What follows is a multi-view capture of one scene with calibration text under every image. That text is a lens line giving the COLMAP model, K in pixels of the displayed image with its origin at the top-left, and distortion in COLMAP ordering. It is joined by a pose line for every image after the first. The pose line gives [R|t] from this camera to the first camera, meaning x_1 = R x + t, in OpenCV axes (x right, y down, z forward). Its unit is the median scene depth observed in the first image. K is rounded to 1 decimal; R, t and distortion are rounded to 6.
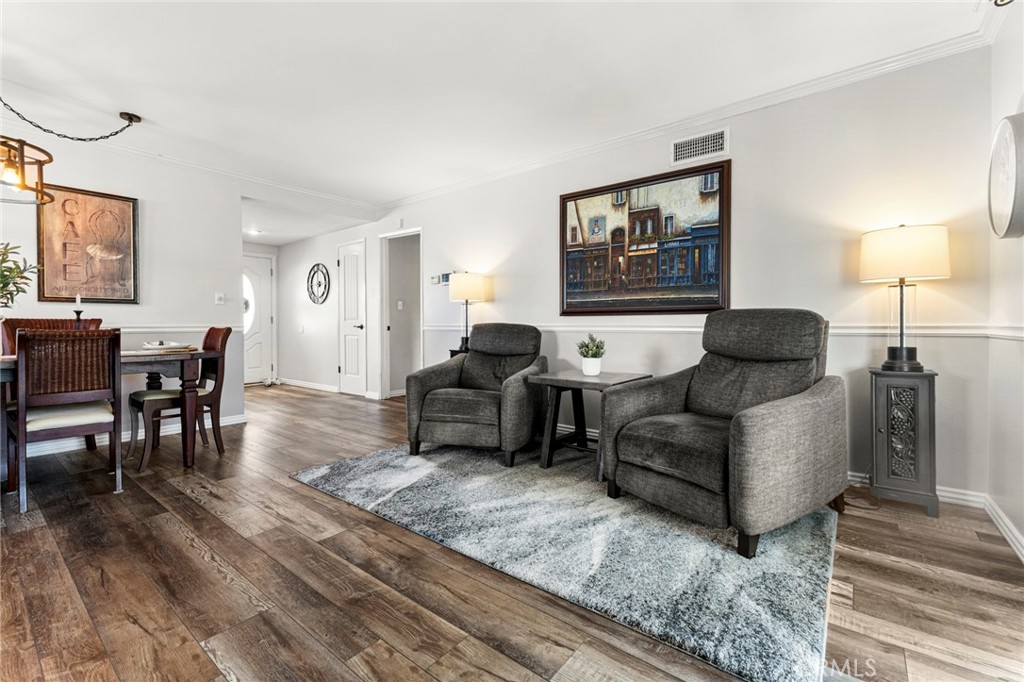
lens RADIAL K [[441.2, 0, 516.8], [0, 441.2, 329.0], [0, 0, 1]] dist [0.004072, -0.001188]
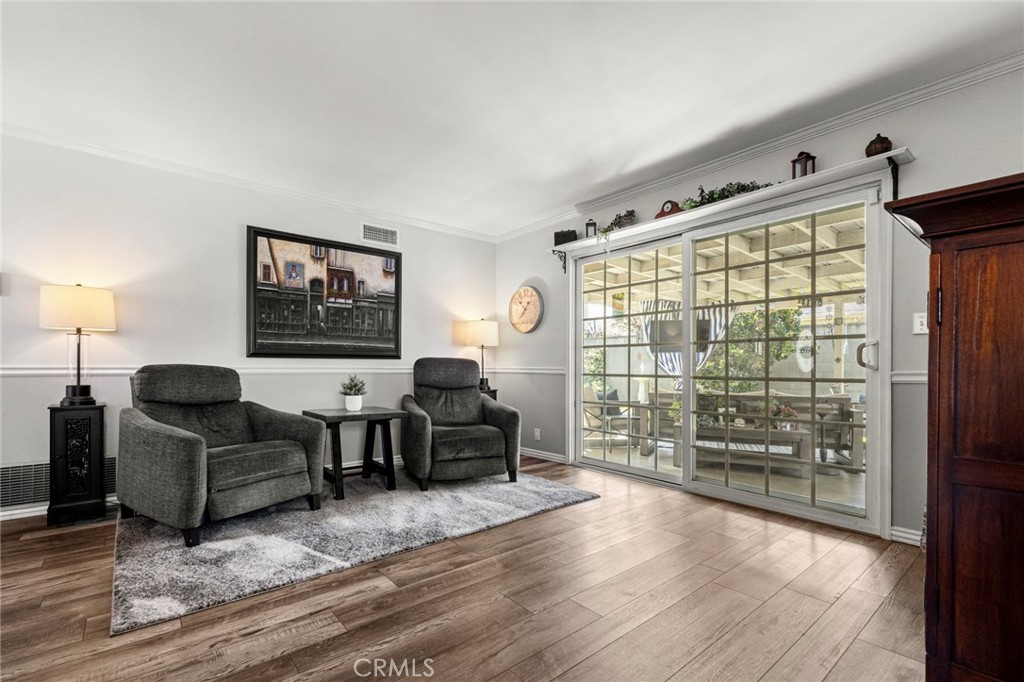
lens RADIAL K [[441.2, 0, 512.9], [0, 441.2, 371.1], [0, 0, 1]] dist [0.004072, -0.001188]
pose [[0.212703, -0.010328, 0.977062, -0.836561], [0.003023, 0.999946, 0.009912, -0.009501], [-0.977112, 0.000846, 0.212723, 0.327346]]
